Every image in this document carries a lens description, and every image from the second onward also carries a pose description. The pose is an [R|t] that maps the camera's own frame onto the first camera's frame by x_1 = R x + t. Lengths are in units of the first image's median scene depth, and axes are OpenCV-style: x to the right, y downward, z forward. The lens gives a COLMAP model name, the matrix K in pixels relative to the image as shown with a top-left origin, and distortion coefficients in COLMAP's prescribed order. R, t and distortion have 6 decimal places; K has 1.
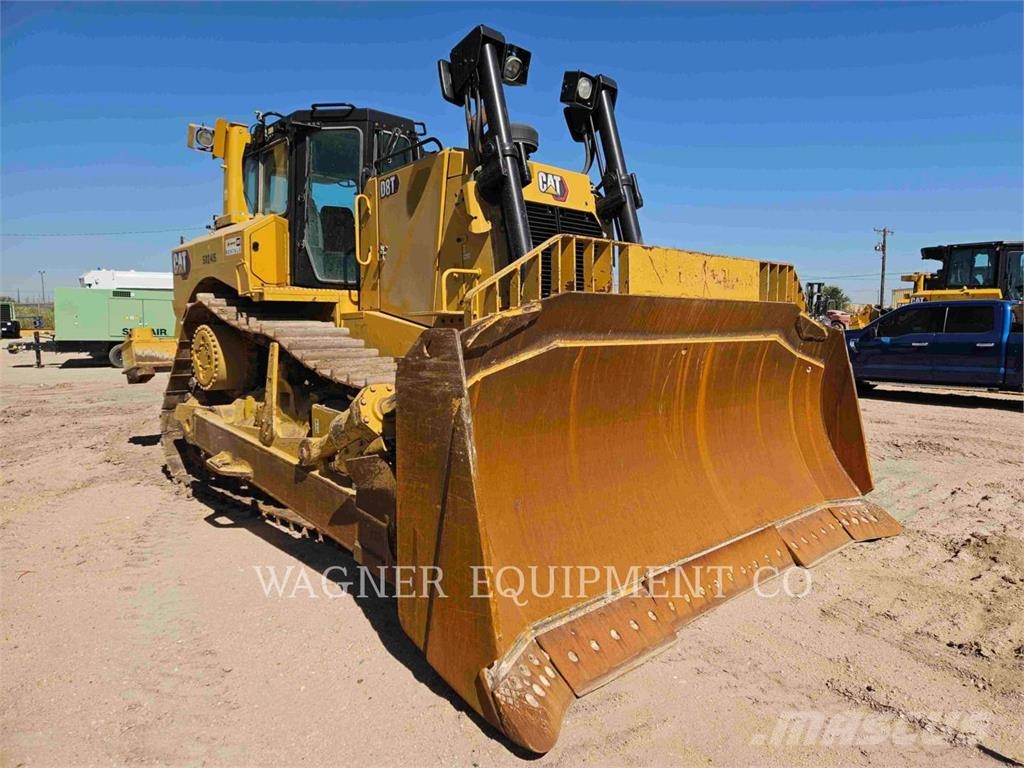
lens RADIAL K [[611.4, 0, 512.0], [0, 611.4, 384.0], [0, 0, 1]] dist [-0.004986, -0.002239]
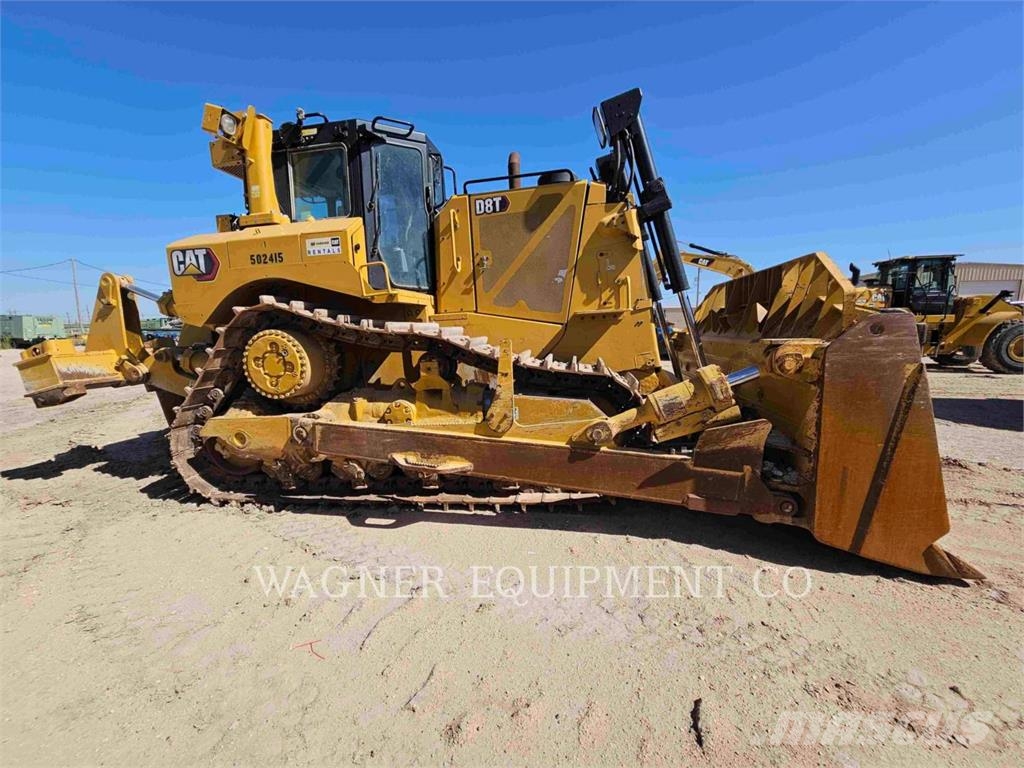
lens RADIAL K [[398.3, 0, 512.0], [0, 398.3, 384.0], [0, 0, 1]] dist [-0.000972, -0.000092]
pose [[0.843252, -0.101980, 0.527755, -0.665442], [0.079500, 0.994701, 0.065184, -0.030826], [-0.531606, -0.013010, 0.846892, 0.356711]]
